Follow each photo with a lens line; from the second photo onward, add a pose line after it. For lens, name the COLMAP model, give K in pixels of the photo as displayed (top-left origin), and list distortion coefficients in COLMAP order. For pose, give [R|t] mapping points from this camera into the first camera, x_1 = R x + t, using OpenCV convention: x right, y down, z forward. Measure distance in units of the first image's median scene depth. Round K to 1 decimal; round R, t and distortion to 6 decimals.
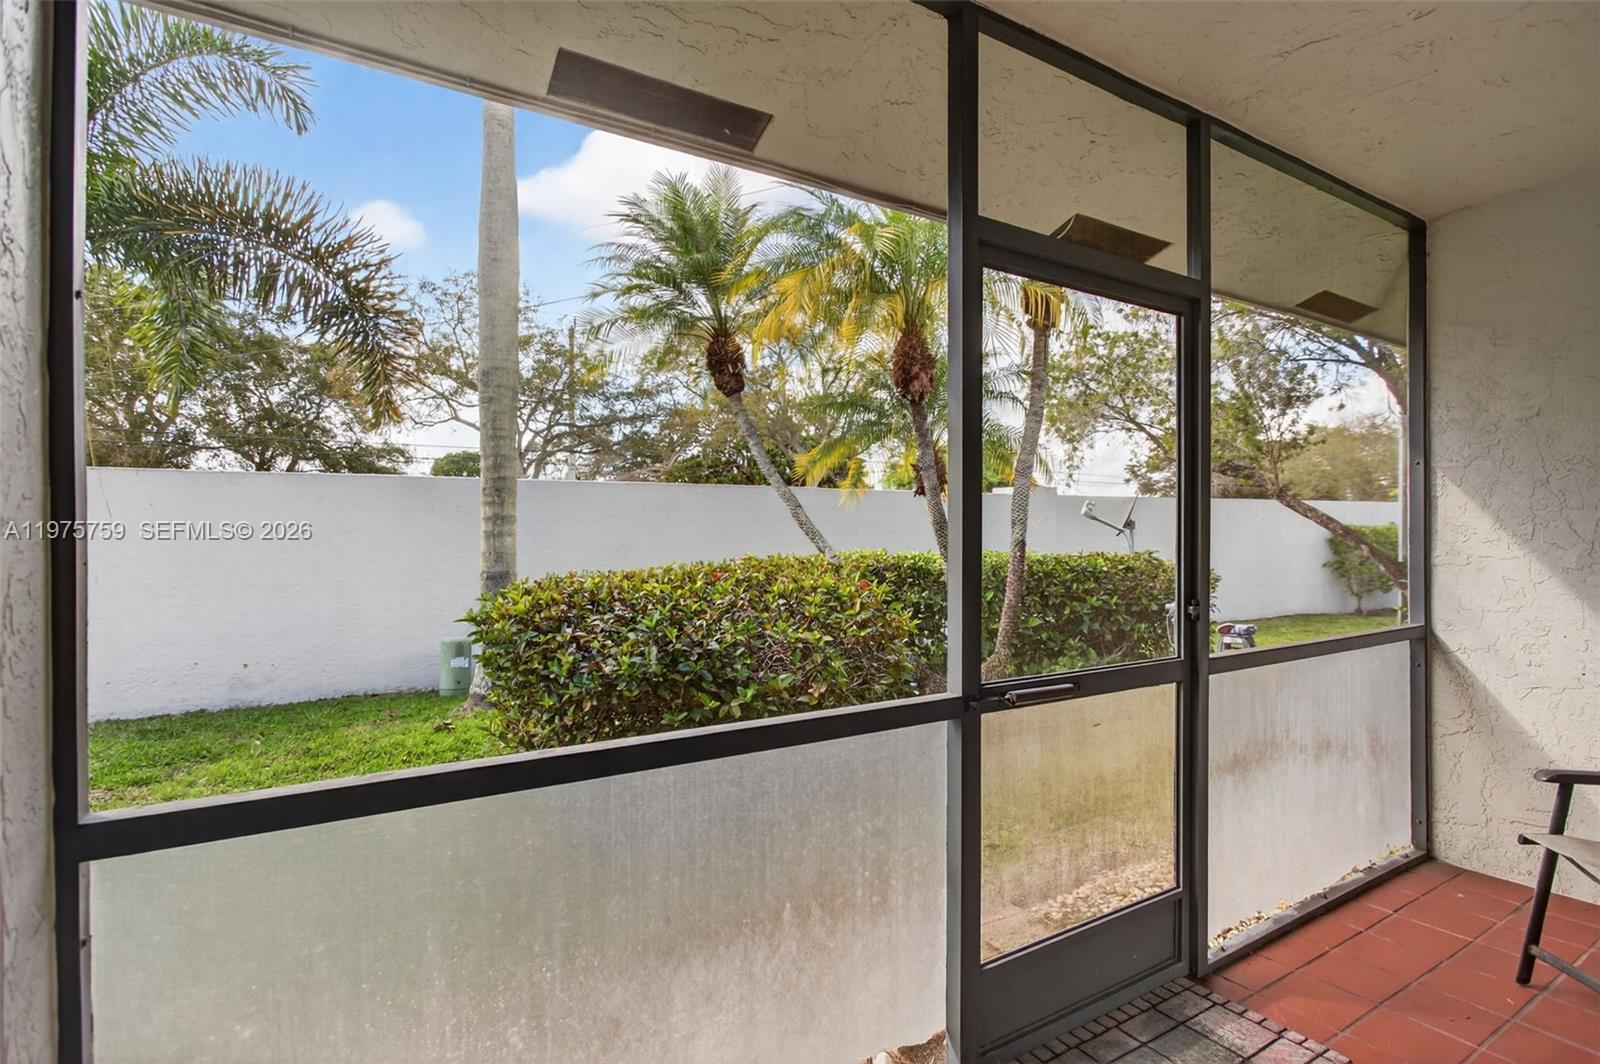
lens RADIAL K [[764.5, 0, 788.7], [0, 764.5, 529.8], [0, 0, 1]] dist [-0.014157, 0.004970]
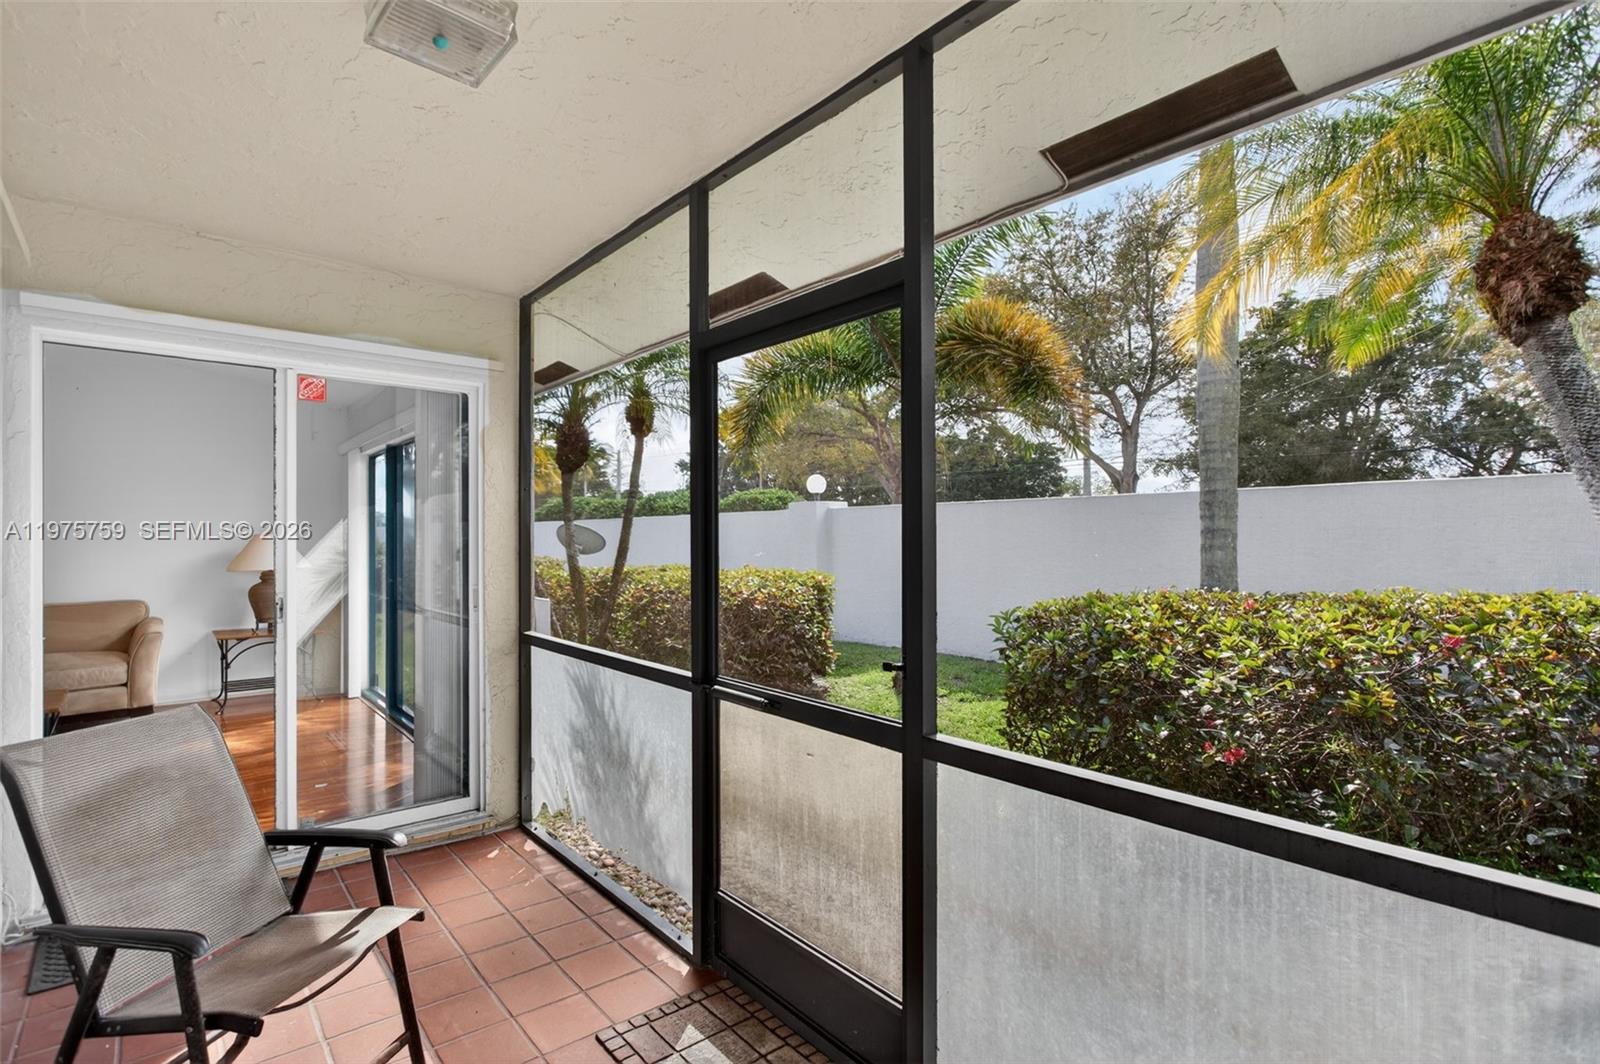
lens RADIAL K [[764.5, 0, 798.3], [0, 764.5, 539.6], [0, 0, 1]] dist [-0.014157, 0.004970]
pose [[0.168368, 0.007789, -0.985694, 0.514469], [0.002632, 0.999962, 0.008351, -0.014443], [0.985721, -0.004001, 0.168341, 0.299603]]
